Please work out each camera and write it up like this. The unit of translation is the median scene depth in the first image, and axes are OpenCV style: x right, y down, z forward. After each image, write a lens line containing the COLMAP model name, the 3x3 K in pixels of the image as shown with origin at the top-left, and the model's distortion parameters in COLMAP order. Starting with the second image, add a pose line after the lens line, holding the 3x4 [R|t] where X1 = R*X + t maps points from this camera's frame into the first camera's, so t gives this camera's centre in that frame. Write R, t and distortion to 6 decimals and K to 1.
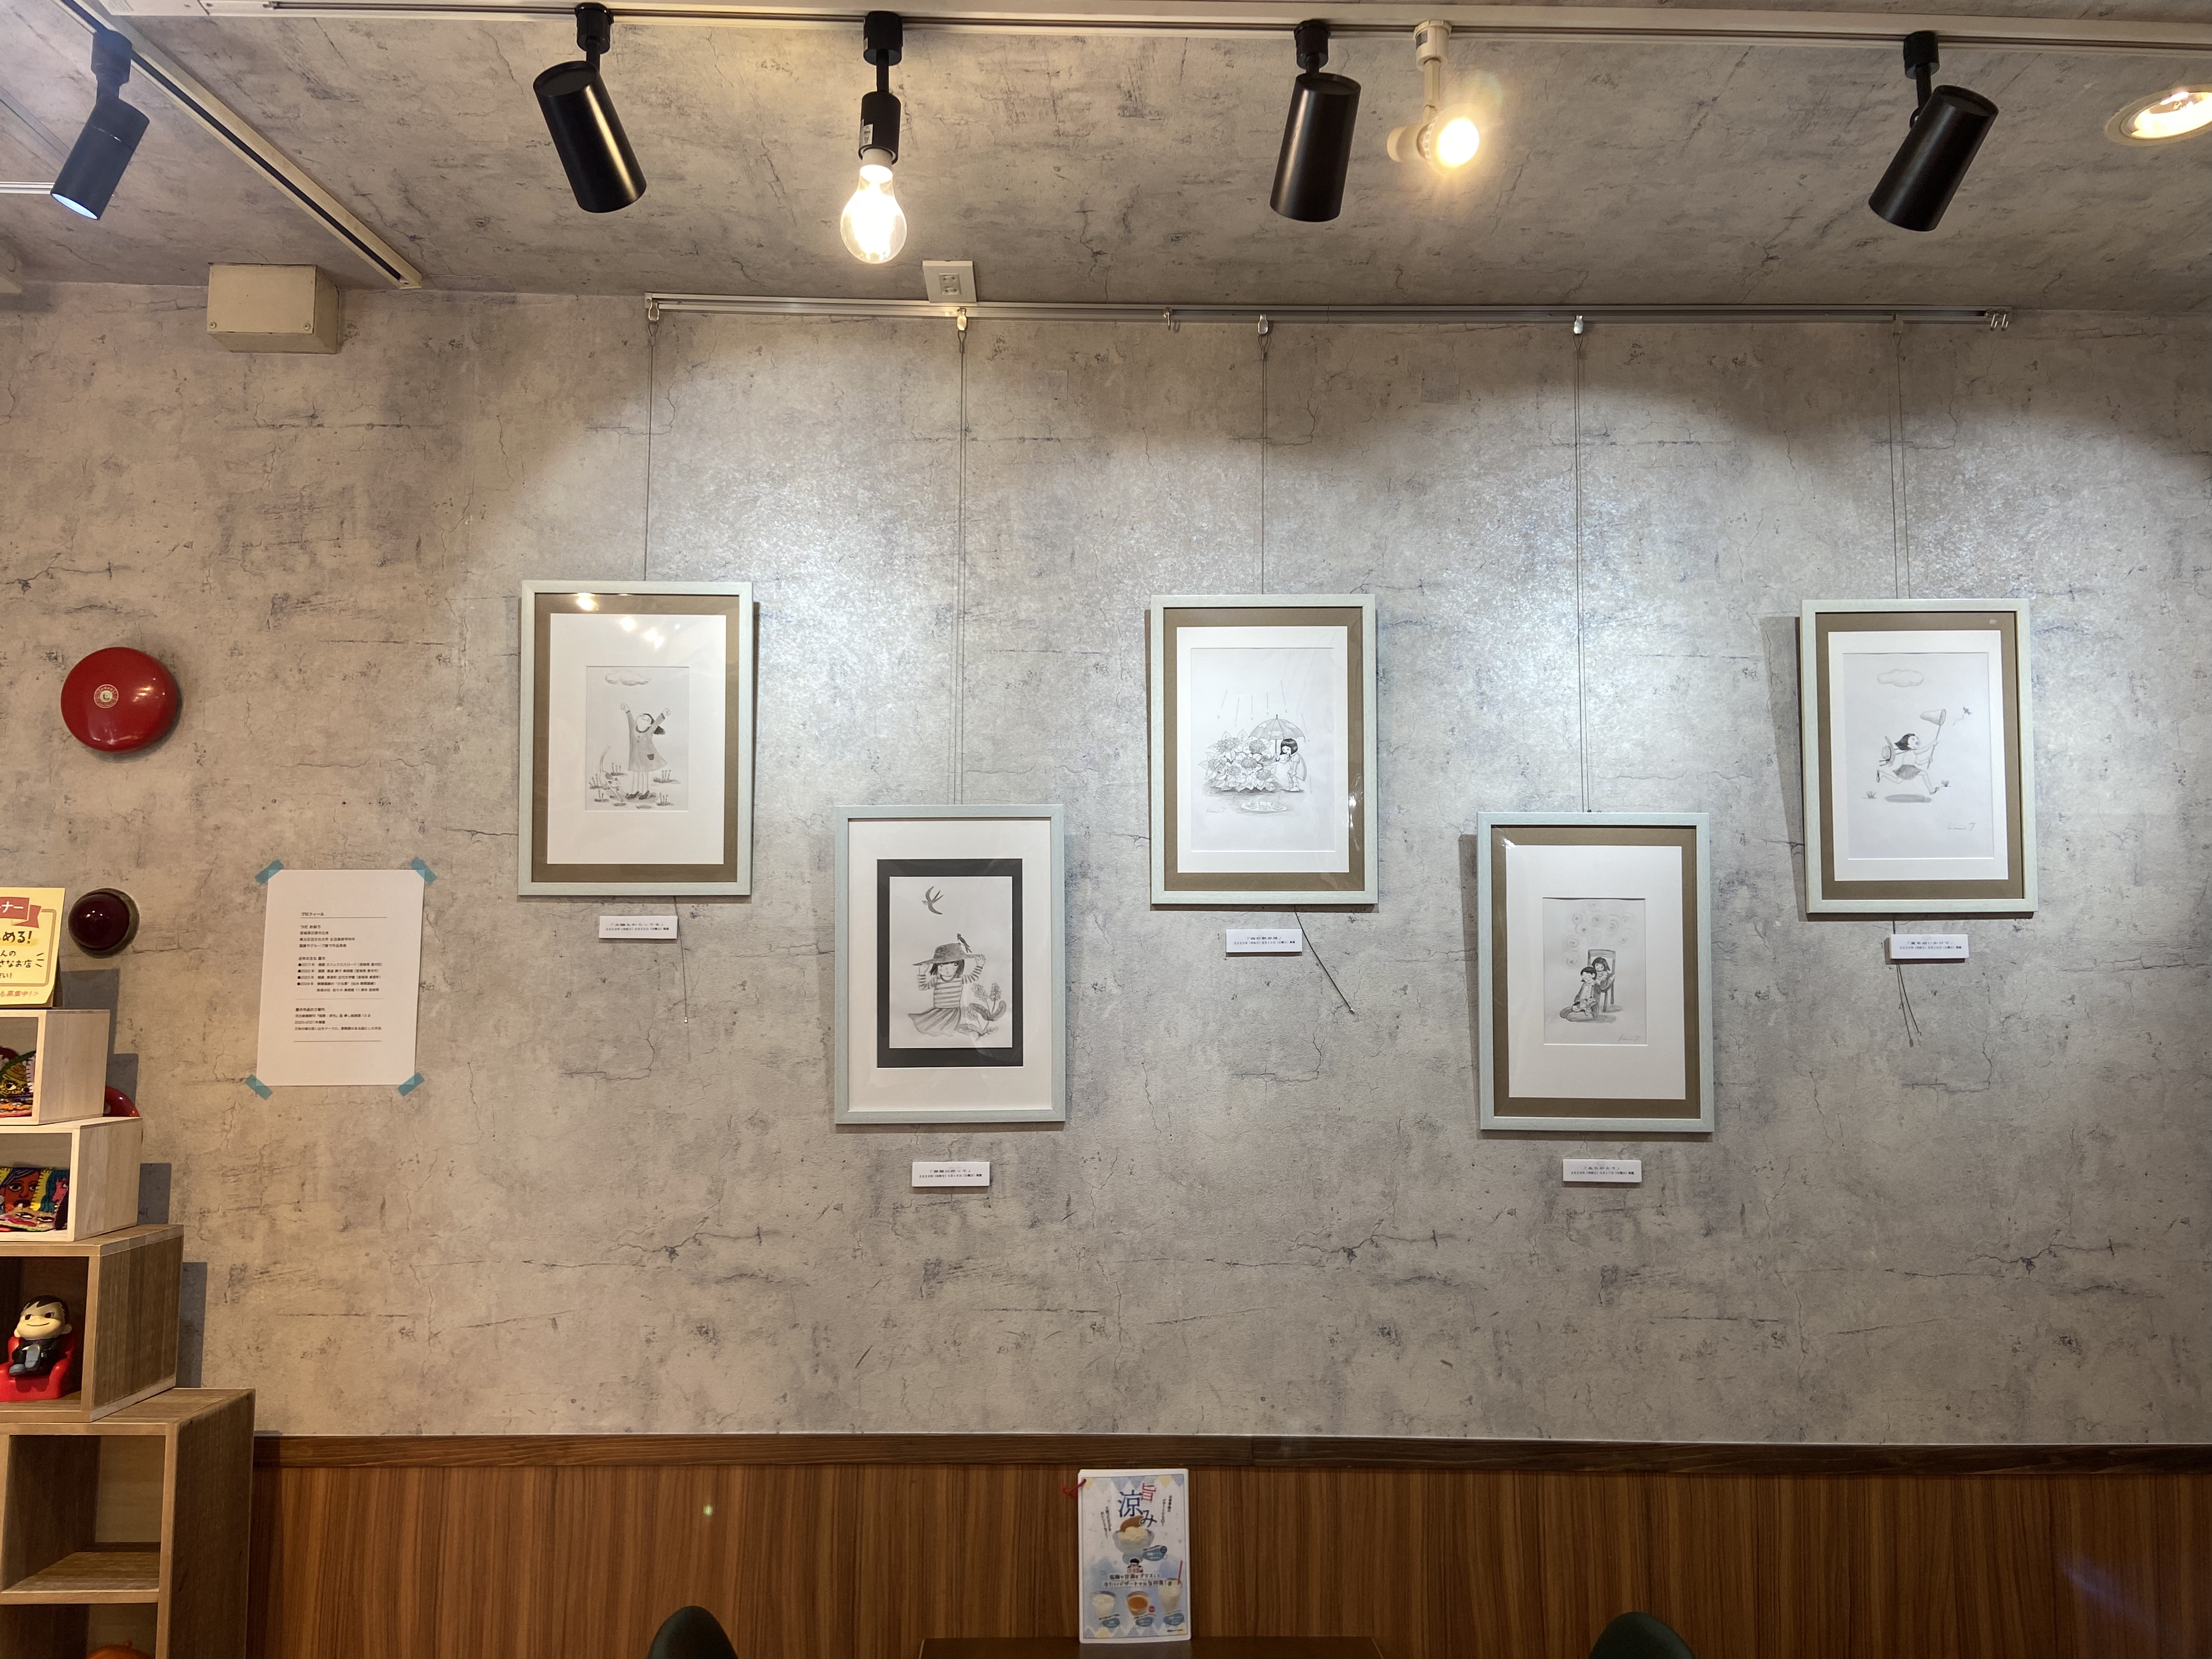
lens RADIAL K [[1689.3, 0, 1099.6], [0, 1689.3, 793.3], [0, 0, 1]] dist [0.150808, -0.210544]
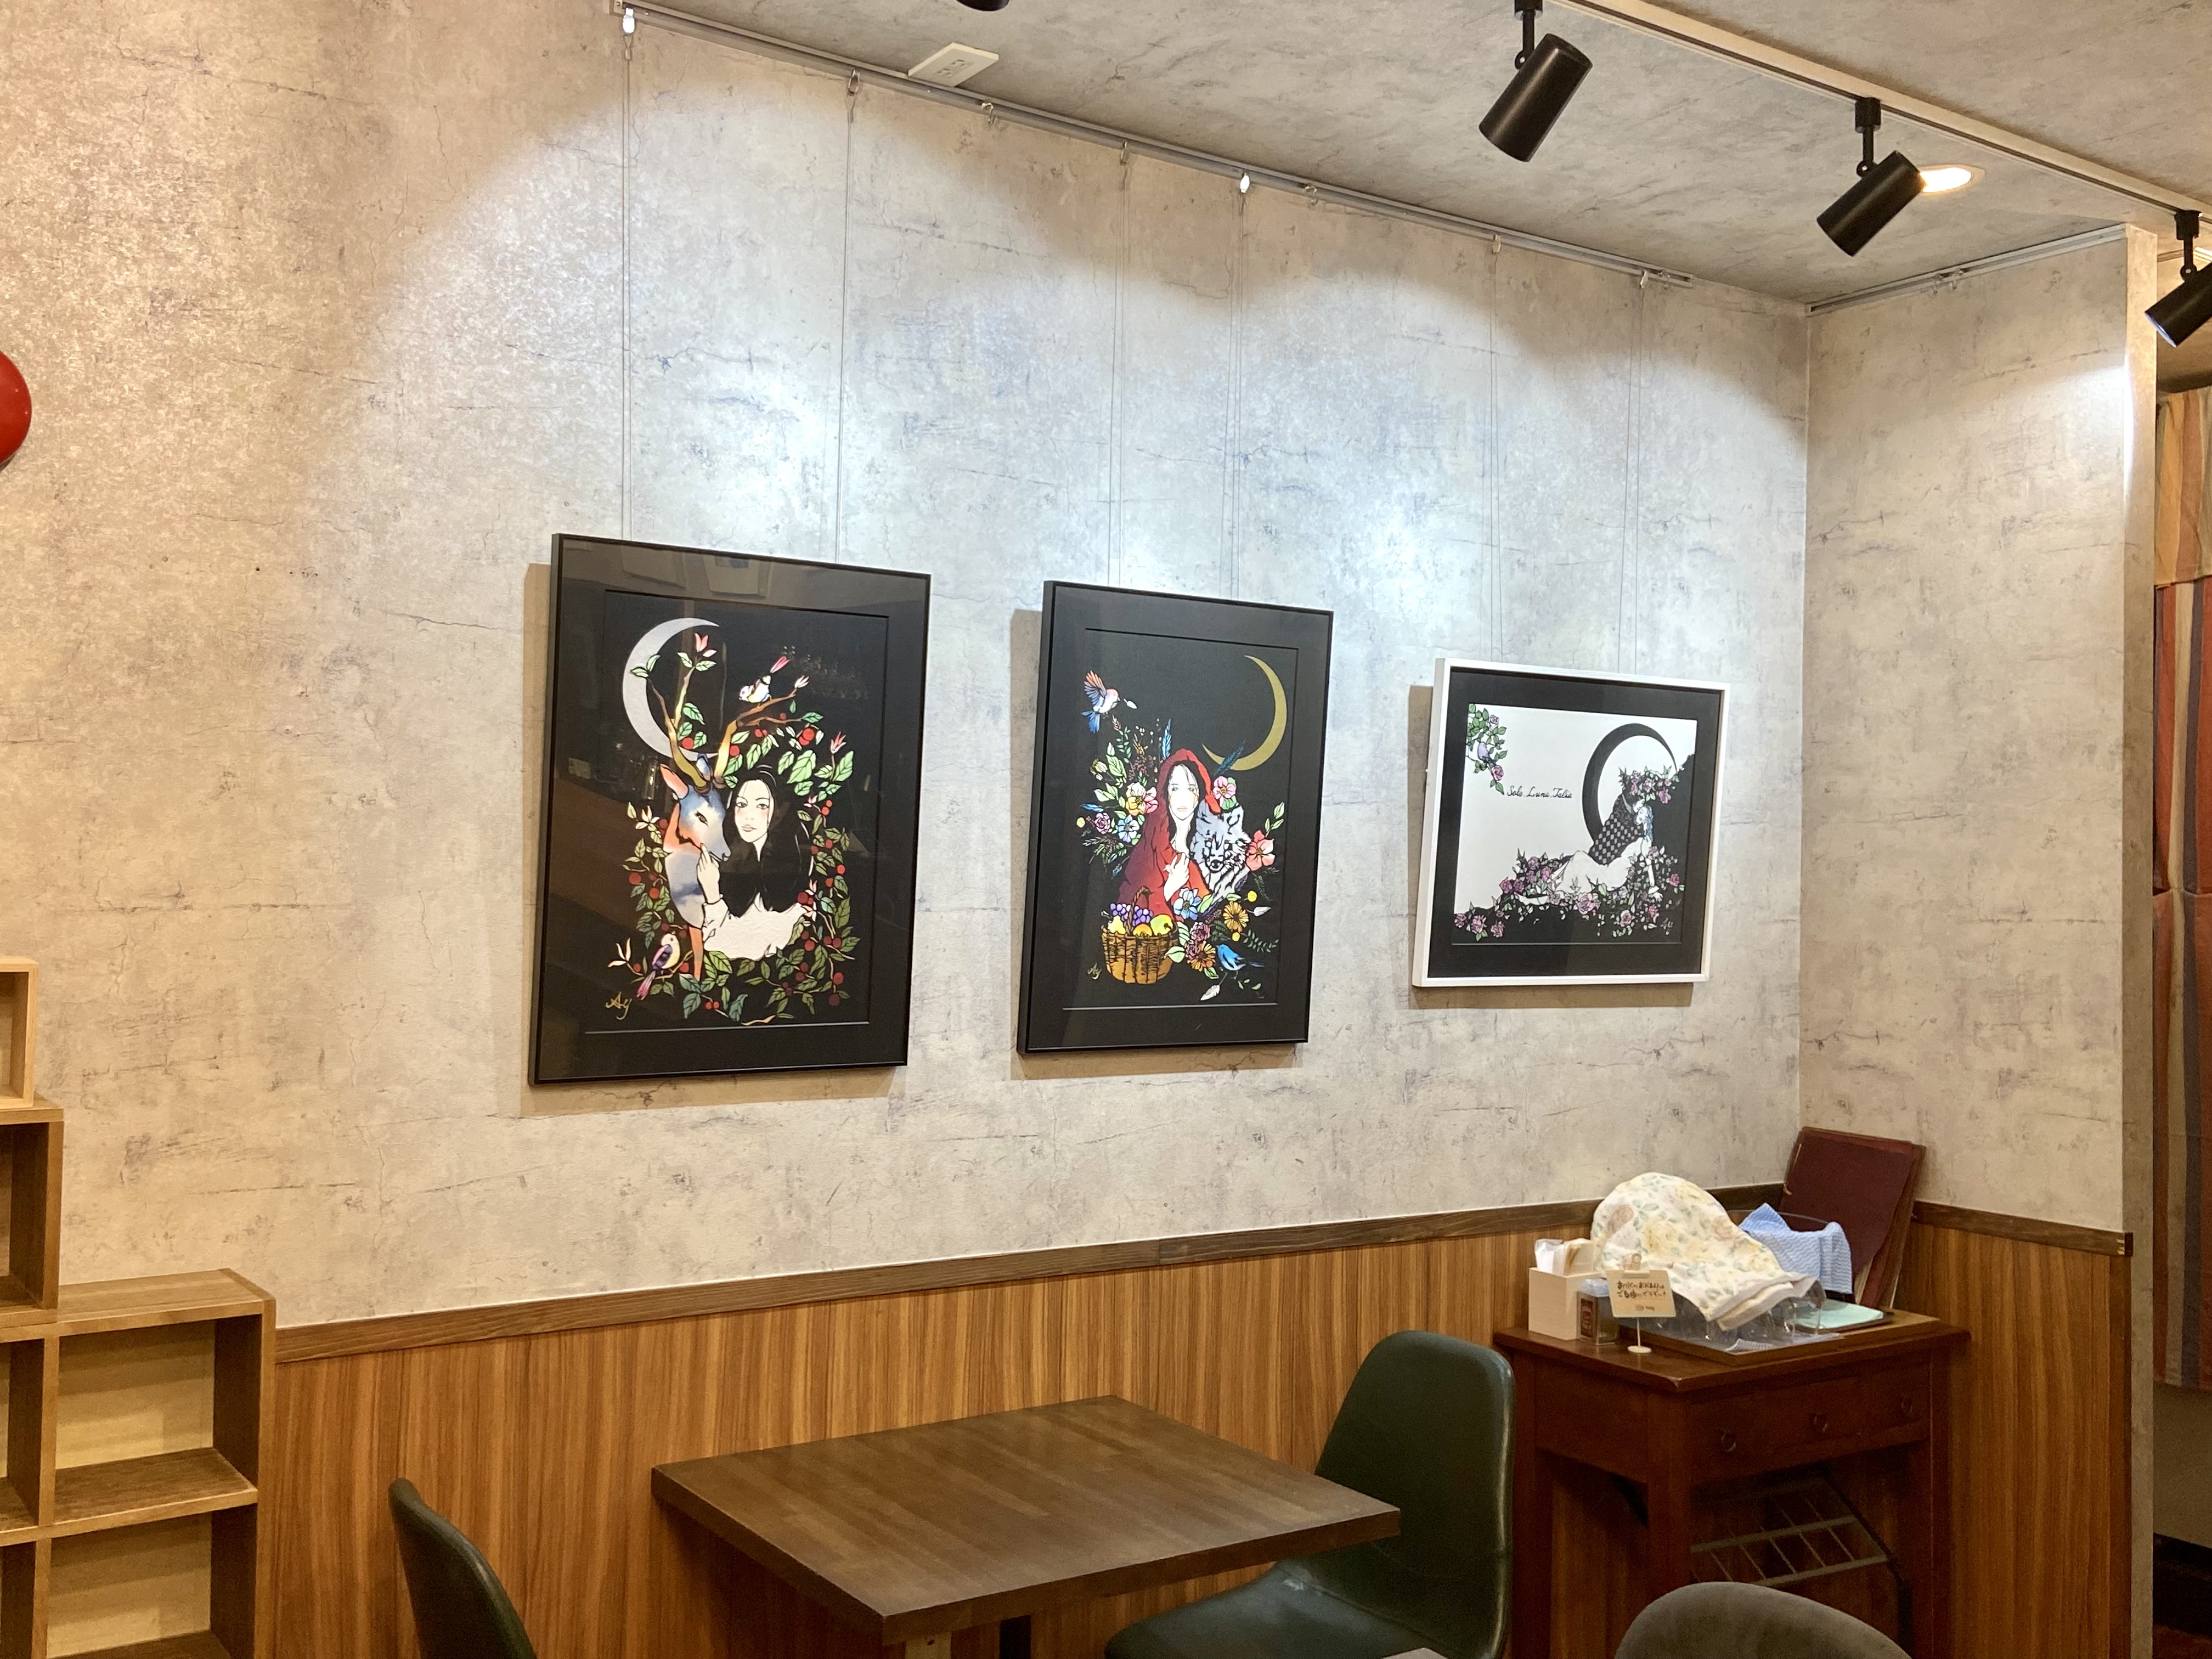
lens RADIAL K [[2050.0, 0, 1011.2], [0, 2050.0, 757.5], [0, 0, 1]] dist [0.160876, -0.335310]
pose [[0.846085, 0.039845, 0.531557, -0.673154], [-0.090092, 0.993546, 0.068925, -0.005897], [-0.525380, -0.106205, 0.844214, -0.011036]]
